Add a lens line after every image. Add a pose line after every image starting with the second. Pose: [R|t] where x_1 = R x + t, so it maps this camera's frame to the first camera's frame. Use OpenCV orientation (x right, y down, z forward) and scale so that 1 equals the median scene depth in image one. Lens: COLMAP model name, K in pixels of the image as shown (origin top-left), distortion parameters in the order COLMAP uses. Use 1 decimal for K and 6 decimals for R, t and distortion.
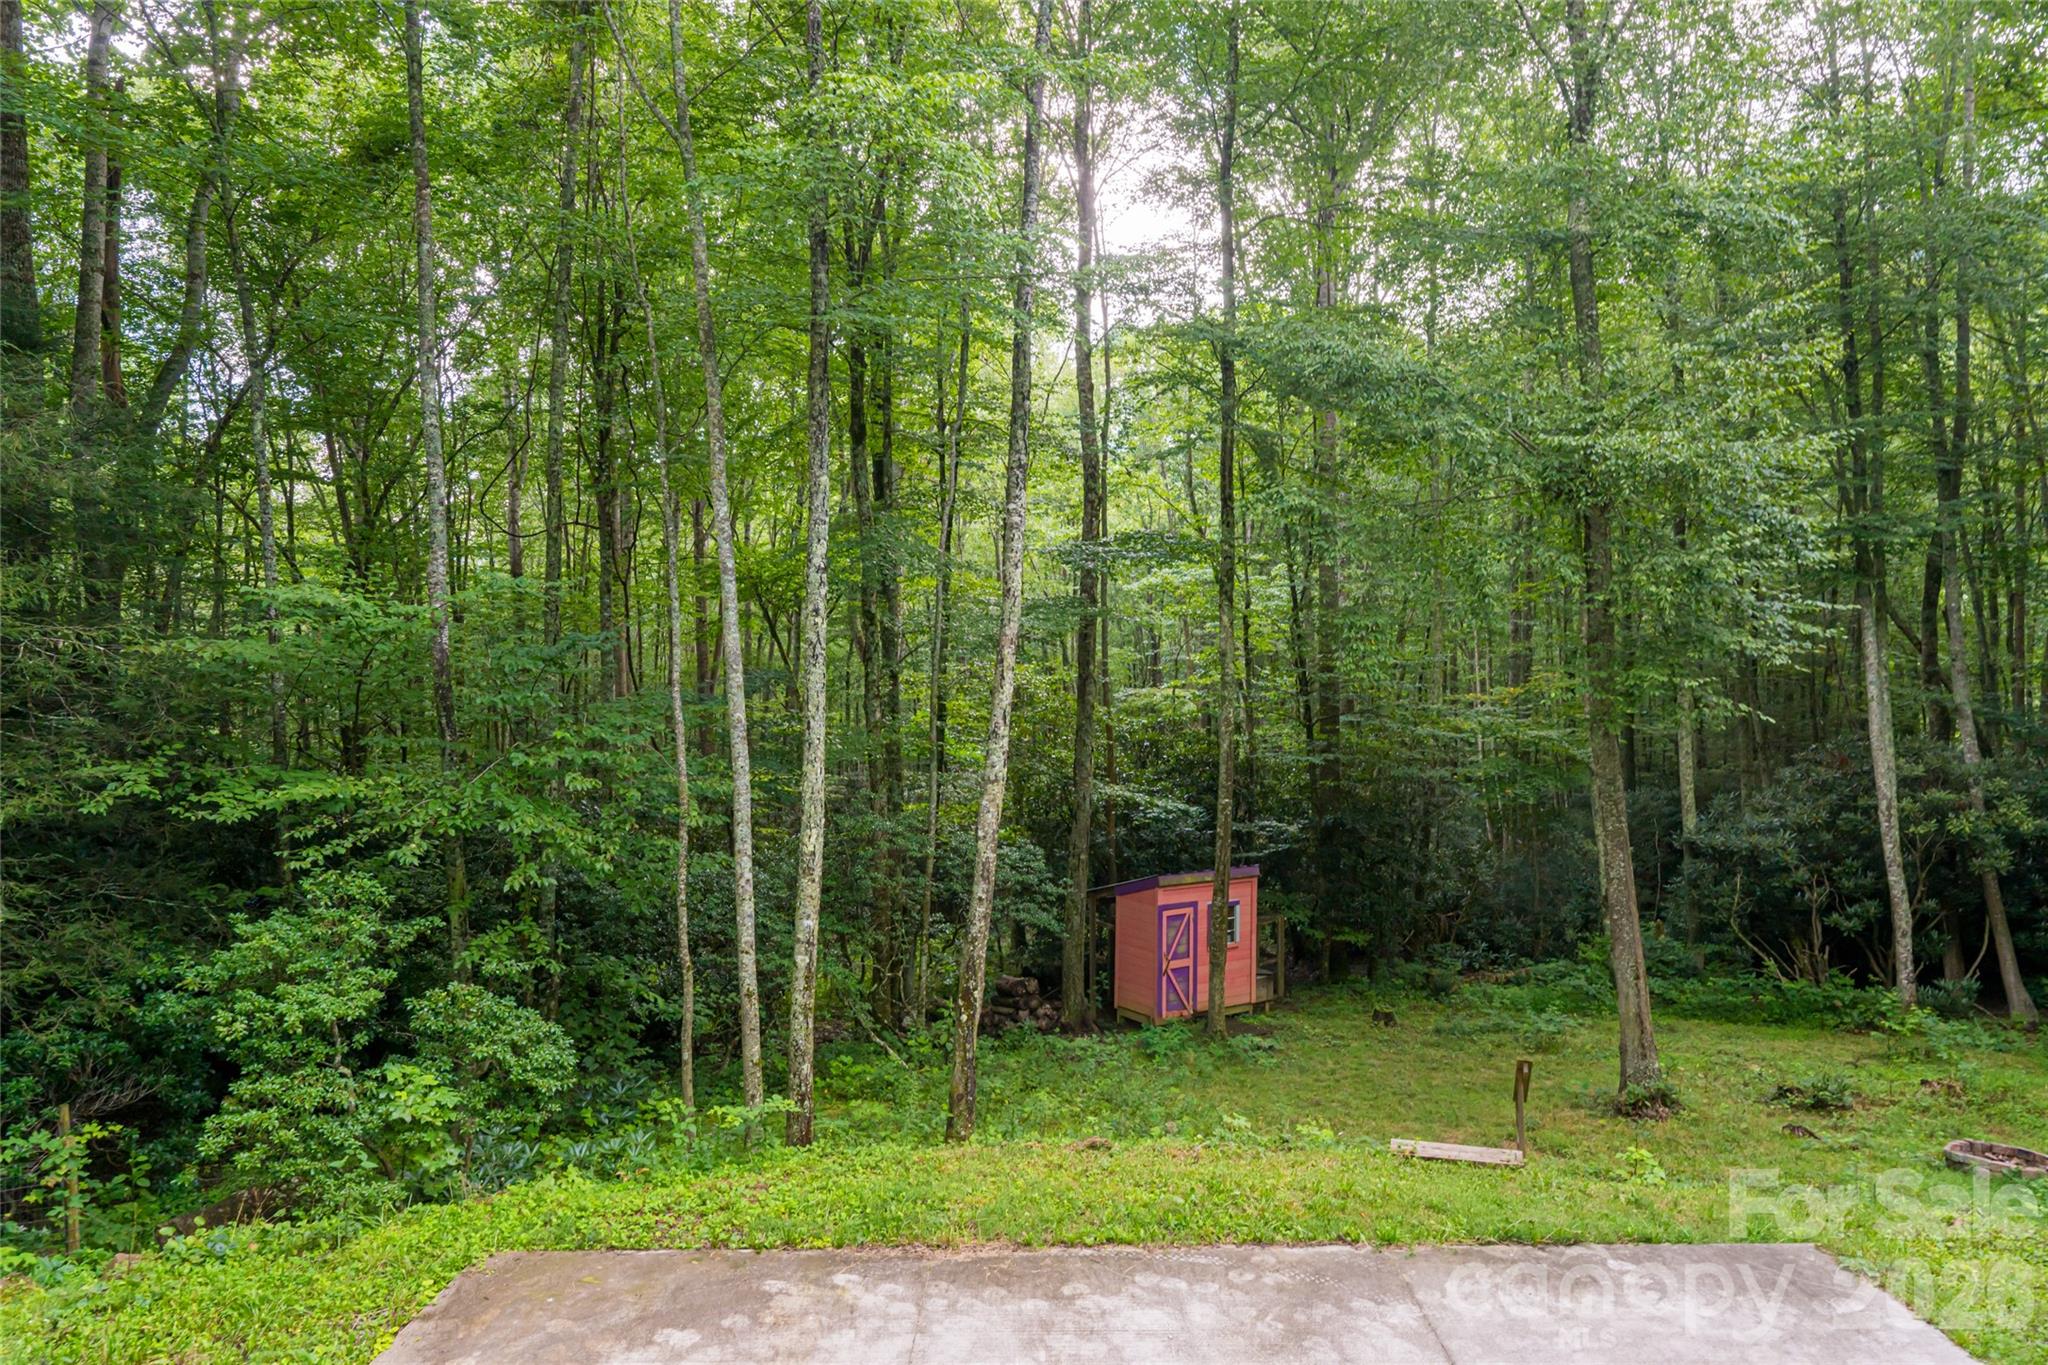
lens RADIAL K [[1379.5, 0, 1023.1], [0, 1379.5, 670.3], [0, 0, 1]] dist [0.003178, 0.000312]
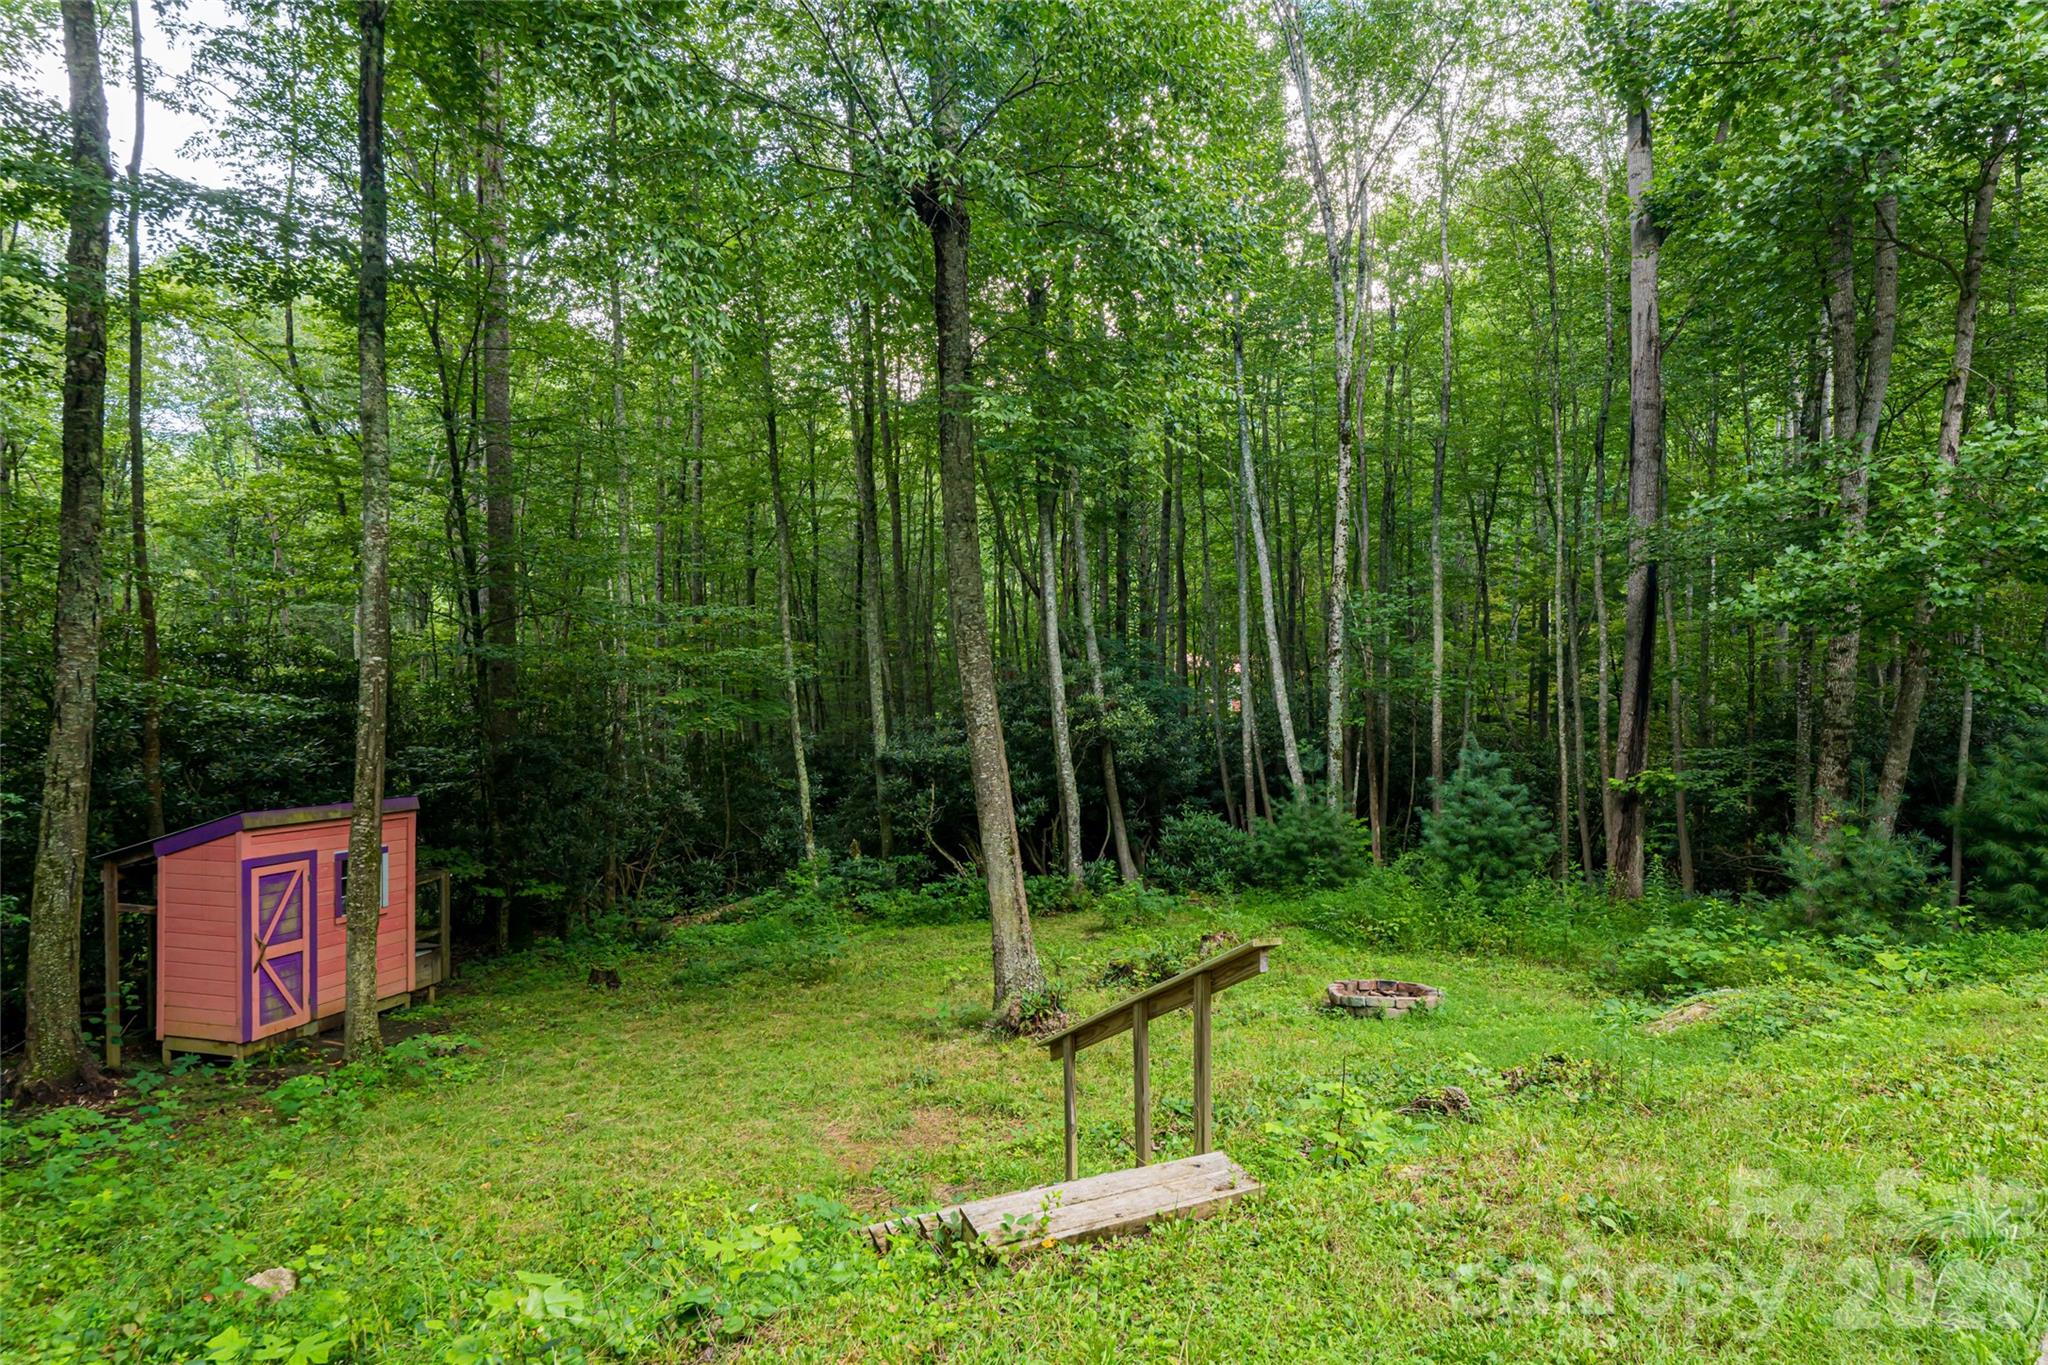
lens RADIAL K [[1075.7, 0, 1031.6], [0, 1075.7, 716.3], [0, 0, 1]] dist [0.003549, -0.000518]
pose [[0.746490, -0.012009, 0.665289, 0.038854], [0.008194, 0.999927, 0.008855, 0.098235], [-0.665347, -0.001159, 0.746534, 0.378173]]
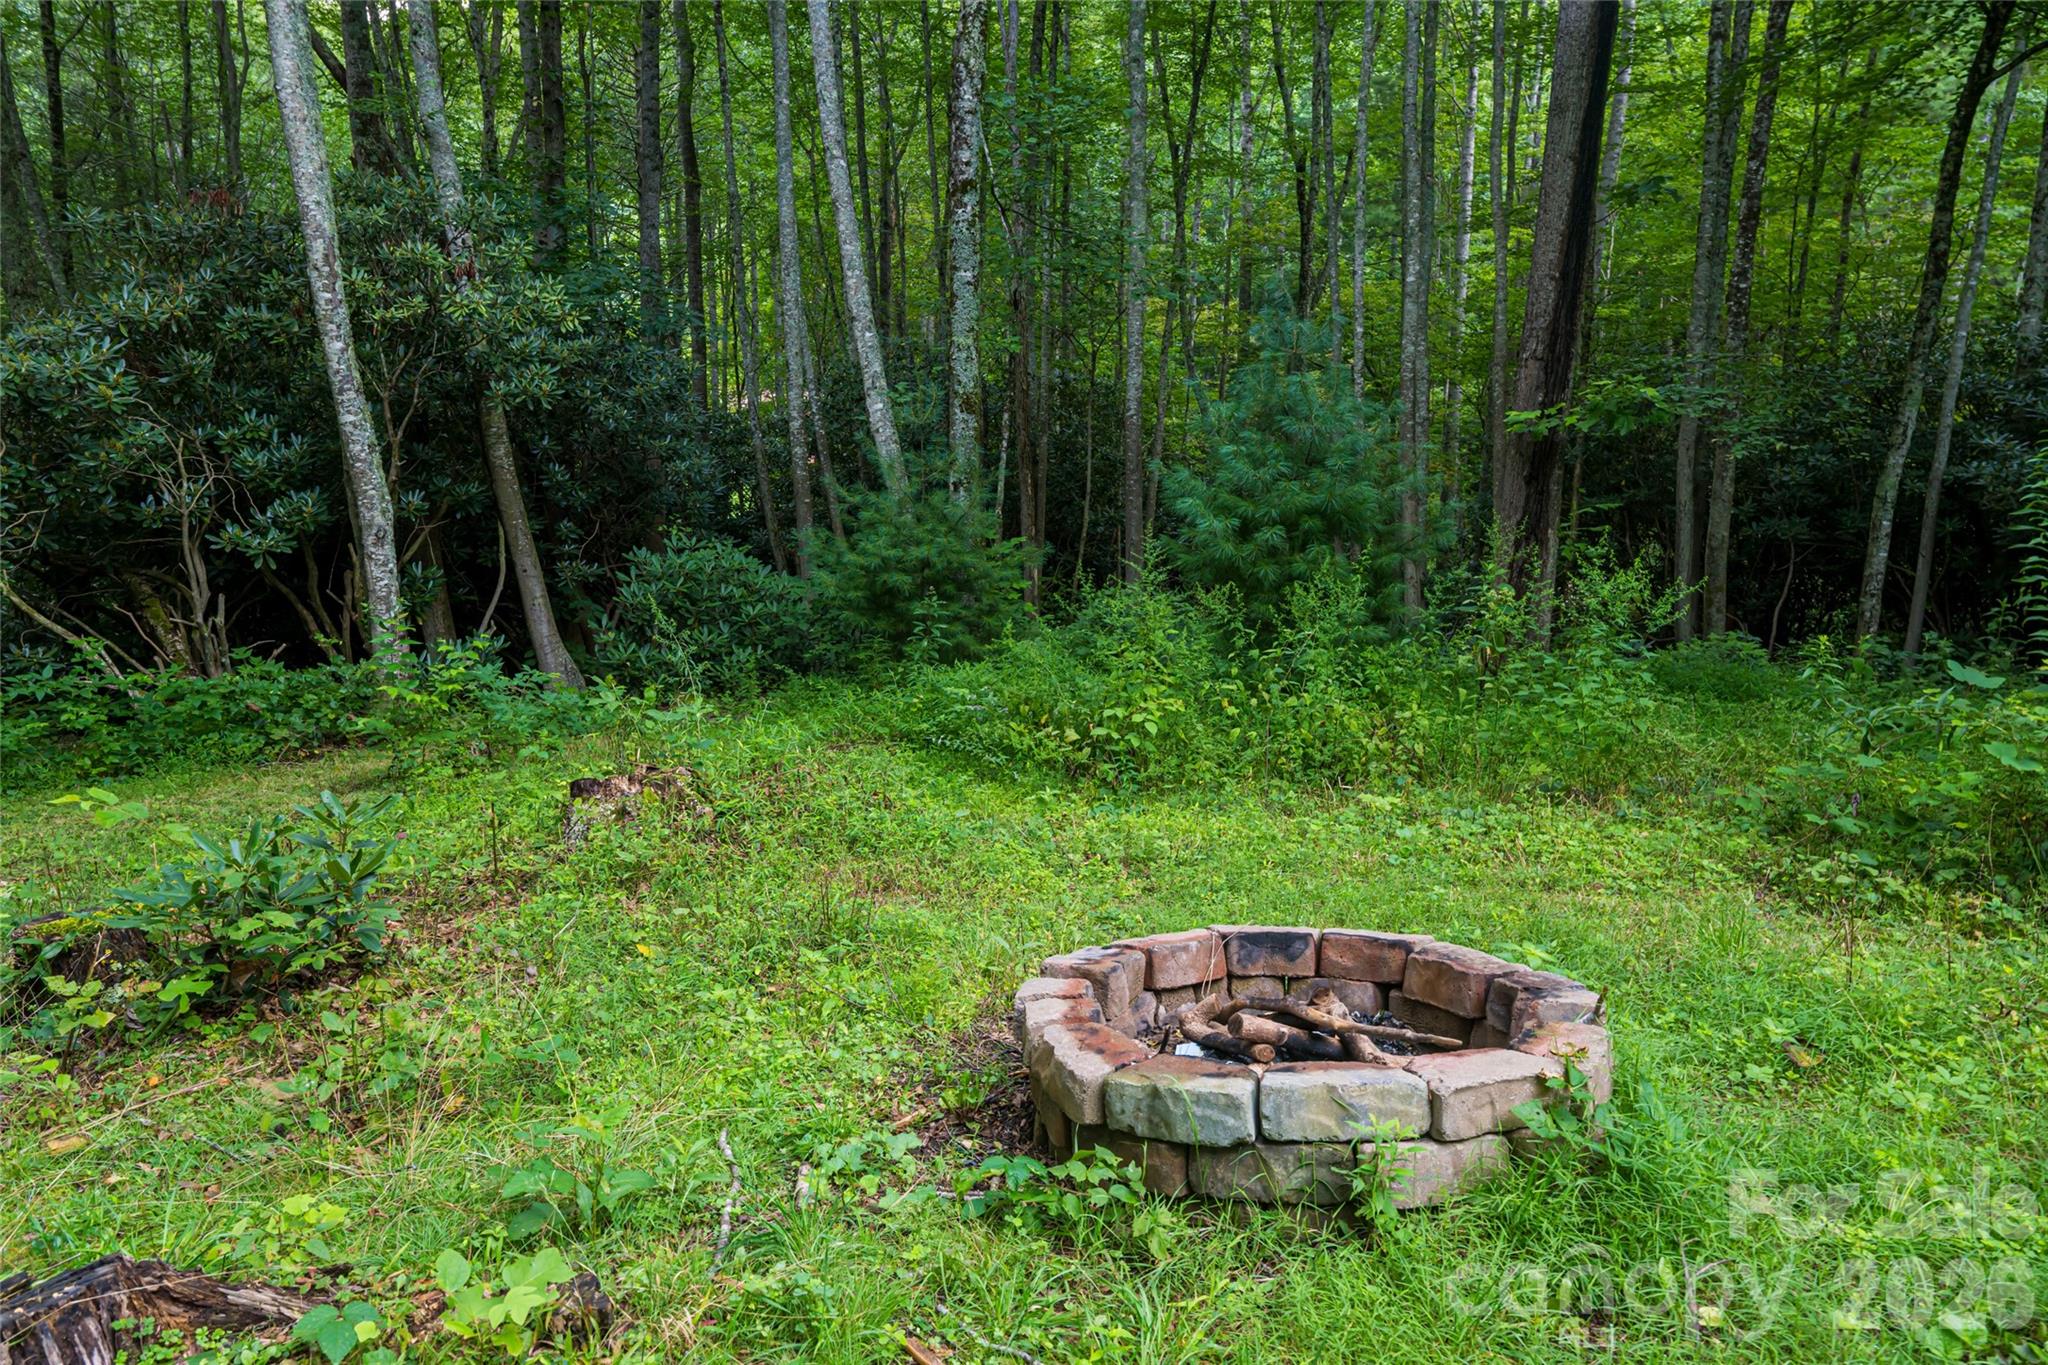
lens RADIAL K [[1379.5, 0, 1024.1], [0, 1379.5, 680.6], [0, 0, 1]] dist [0.003178, 0.000312]
pose [[0.489516, -0.124086, 0.863120, 0.332003], [0.004504, 0.990170, 0.139797, 0.173920], [-0.871983, -0.064545, 0.485263, 0.575408]]
